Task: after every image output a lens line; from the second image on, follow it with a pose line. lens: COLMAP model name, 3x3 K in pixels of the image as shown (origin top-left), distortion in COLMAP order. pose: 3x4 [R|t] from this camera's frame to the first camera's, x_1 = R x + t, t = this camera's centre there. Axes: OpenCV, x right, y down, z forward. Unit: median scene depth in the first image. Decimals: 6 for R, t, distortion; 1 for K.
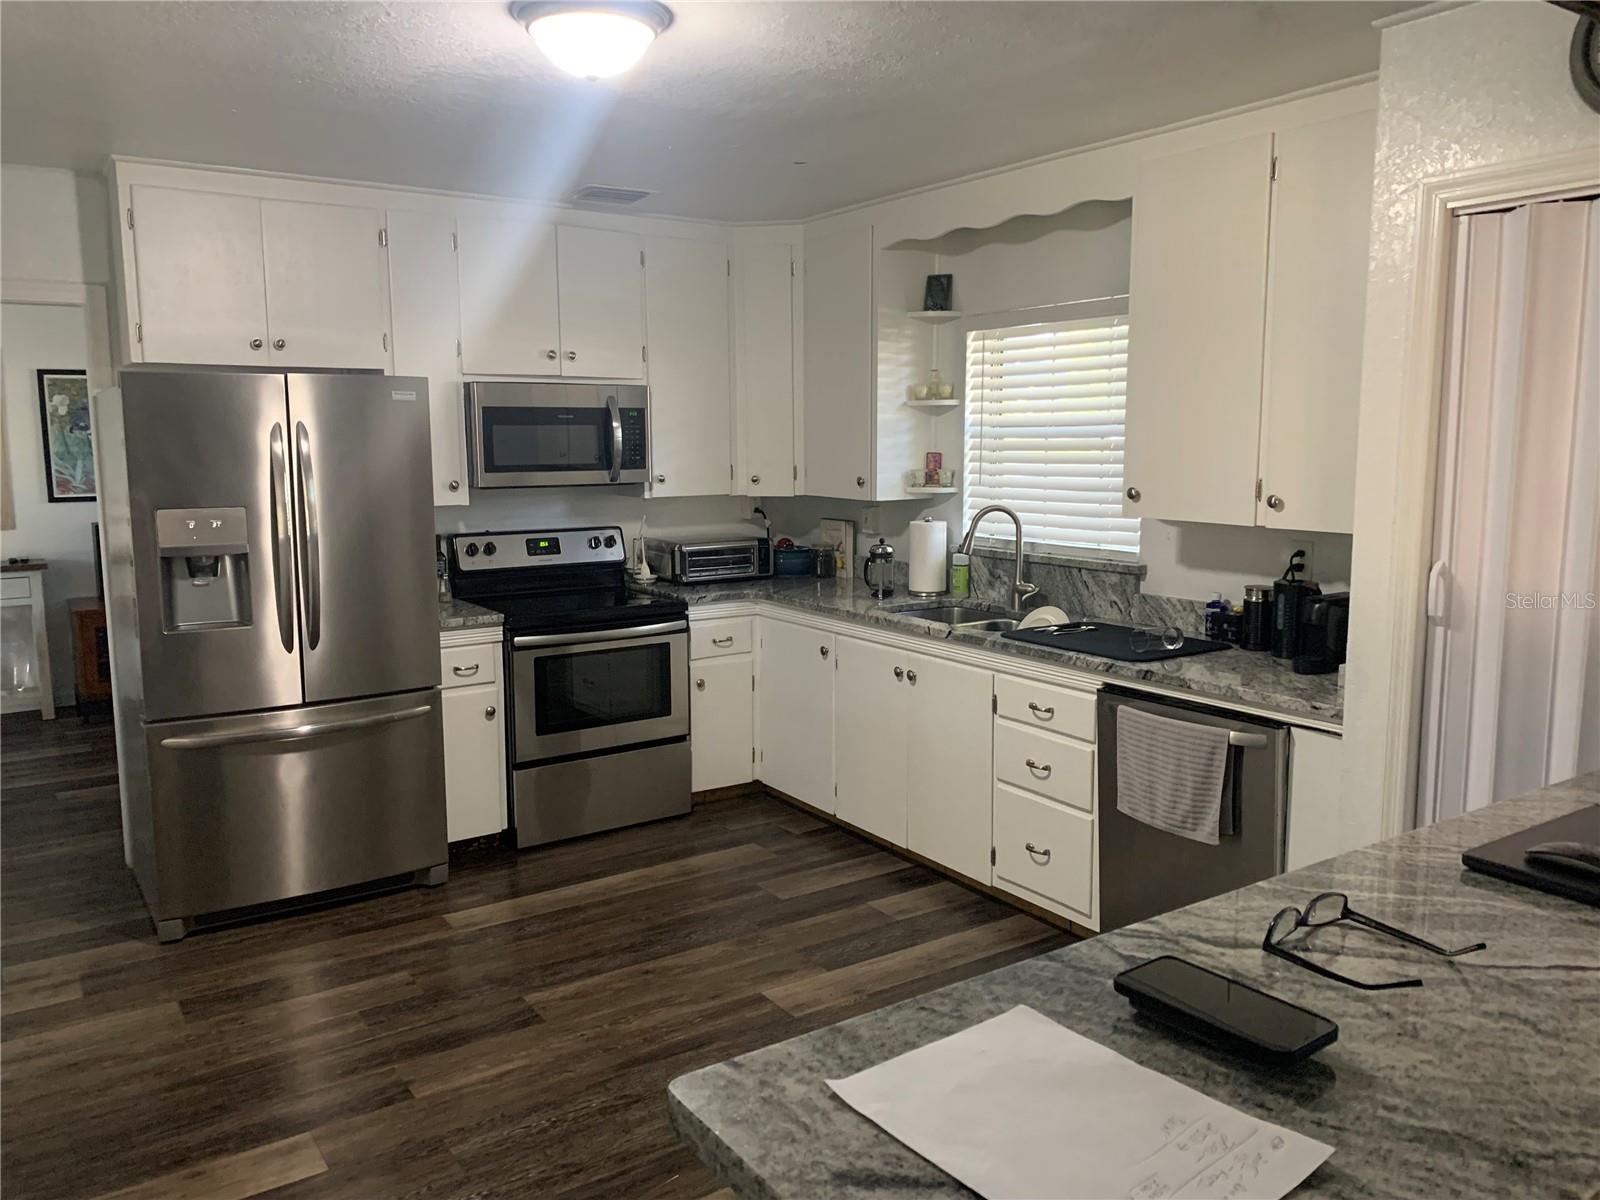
lens RADIAL K [[1231.7, 0, 808.7], [0, 1231.7, 596.2], [0, 0, 1]] dist [0.040999, -0.052786]
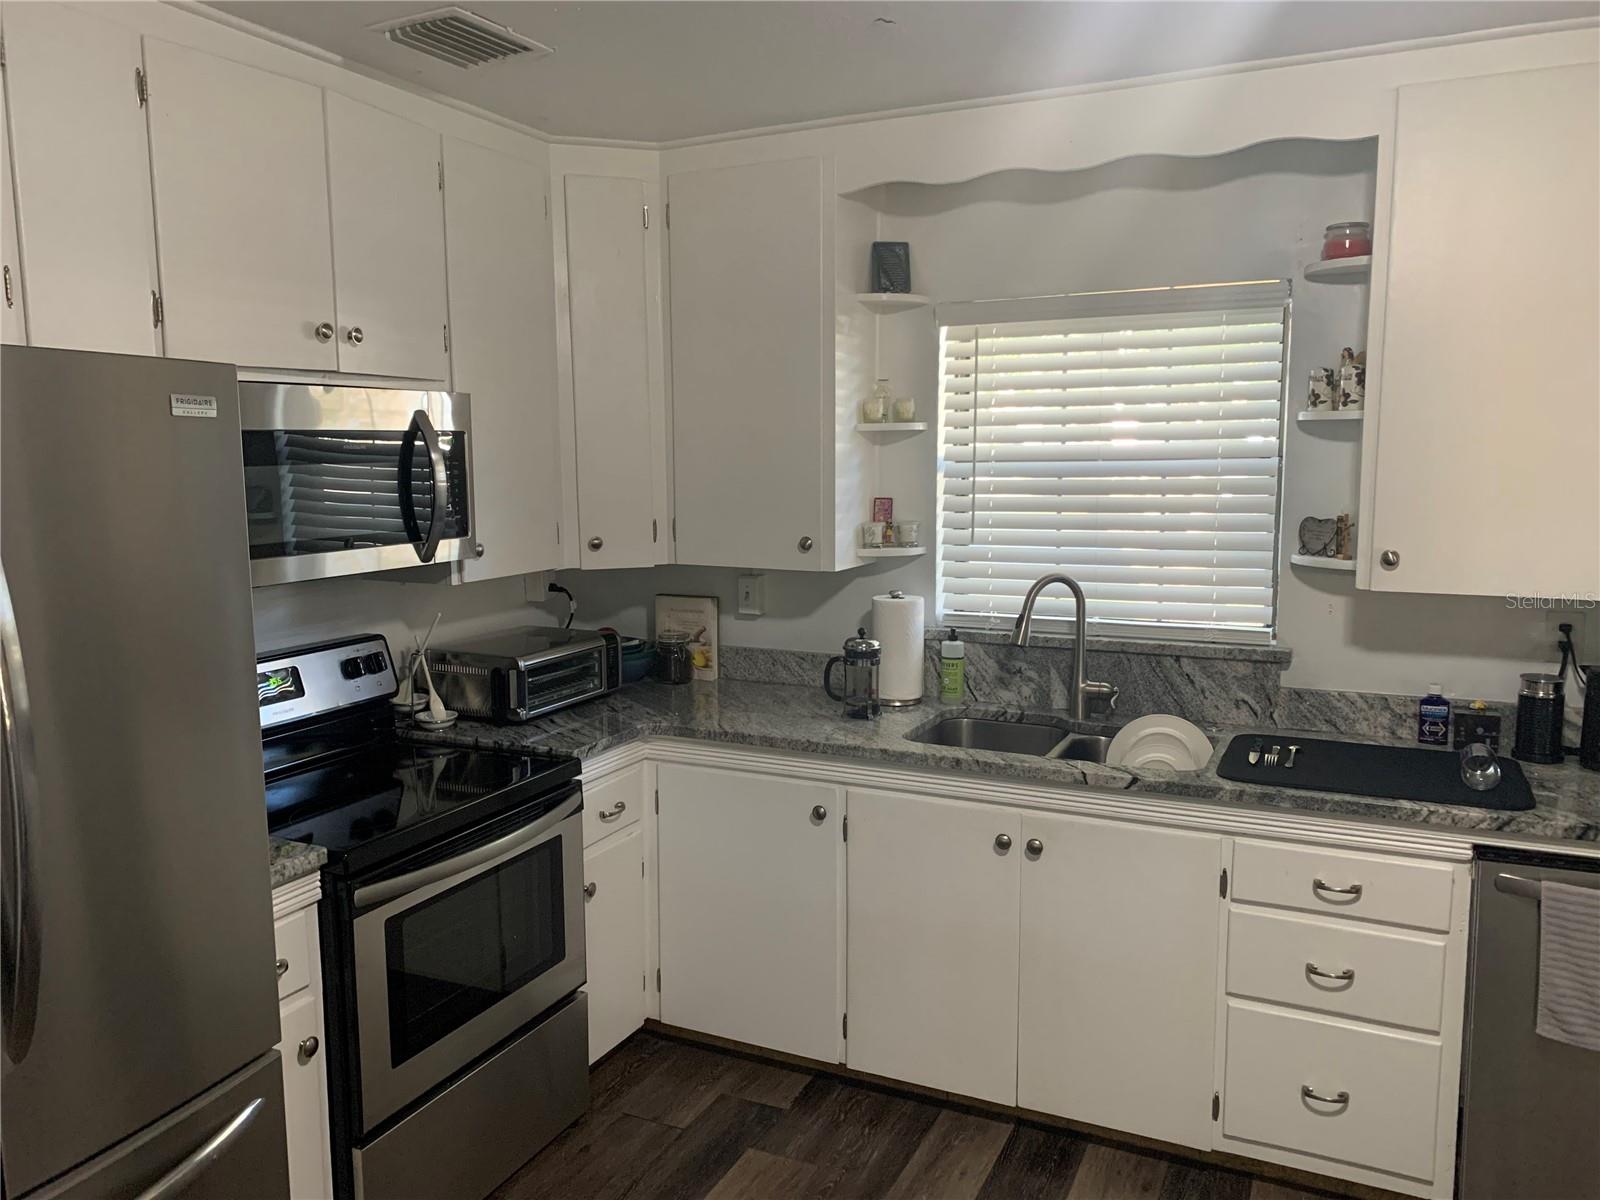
lens RADIAL K [[1231.7, 0, 795.2], [0, 1231.7, 597.2], [0, 0, 1]] dist [0.040999, -0.052786]
pose [[0.863916, -0.063346, 0.499636, -0.305619], [0.070404, 0.997507, 0.004732, -0.069981], [-0.498691, 0.031088, 0.866222, 0.441297]]
